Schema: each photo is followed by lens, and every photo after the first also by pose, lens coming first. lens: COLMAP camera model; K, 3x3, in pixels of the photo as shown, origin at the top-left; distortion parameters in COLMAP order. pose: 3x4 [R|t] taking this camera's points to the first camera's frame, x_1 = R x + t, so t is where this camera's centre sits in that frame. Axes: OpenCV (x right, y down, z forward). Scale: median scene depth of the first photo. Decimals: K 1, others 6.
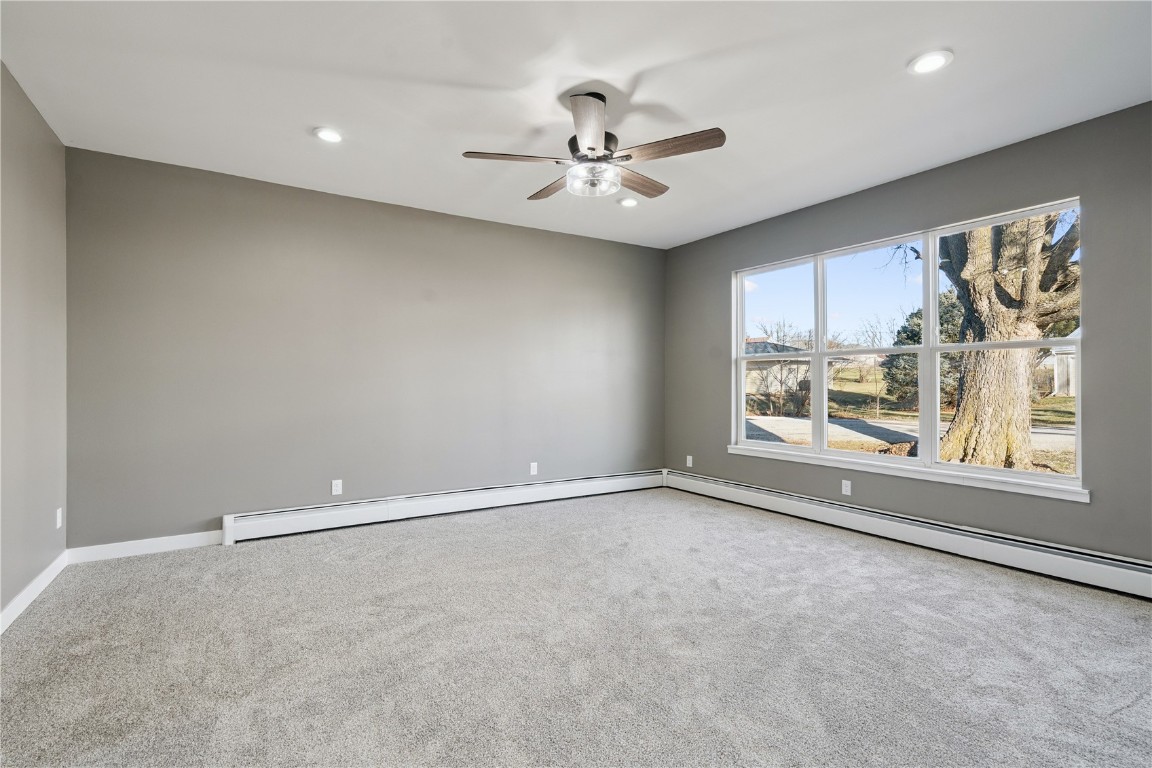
lens RADIAL K [[516.0, 0, 576.0], [0, 516.0, 384.0], [0, 0, 1]] dist [-0.001176, -0.000020]
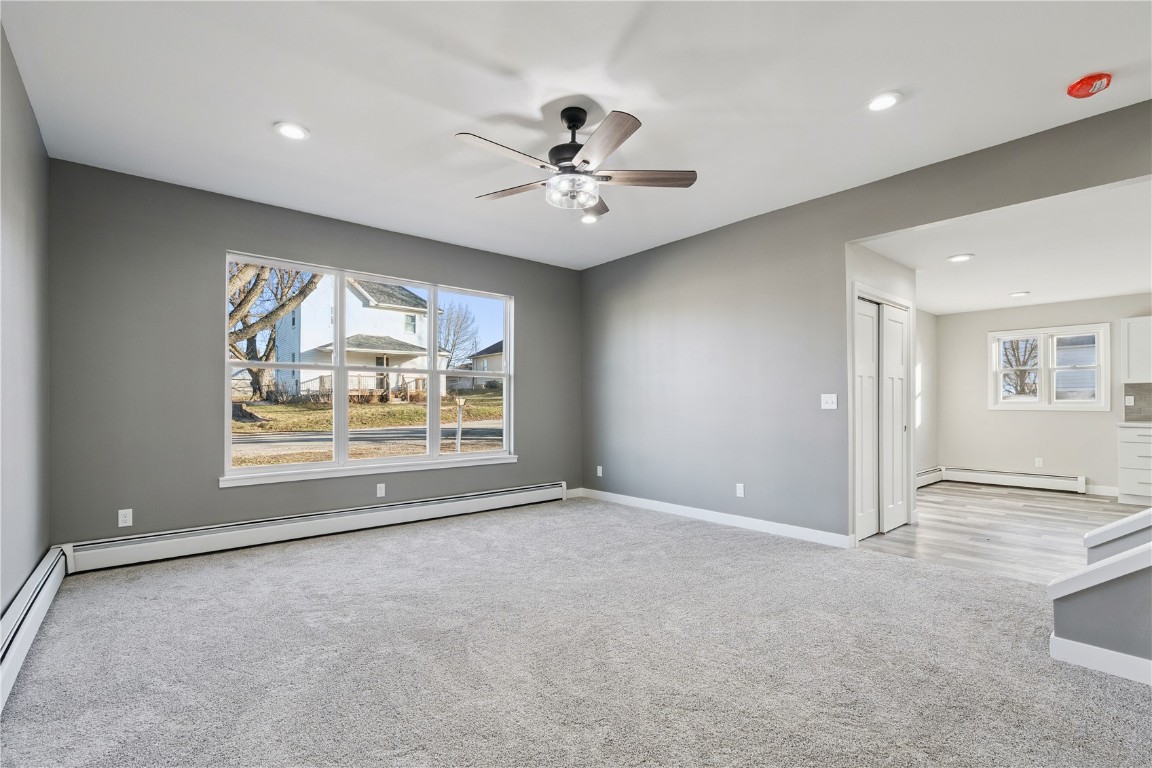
lens RADIAL K [[523.9, 0, 576.0], [0, 523.9, 384.0], [0, 0, 1]] dist [-0.002824, -0.000321]
pose [[-0.116836, 0.033278, 0.992594, -0.686435], [-0.004306, 0.999412, -0.034013, 0.007852], [-0.993142, -0.008248, -0.116624, 0.742587]]
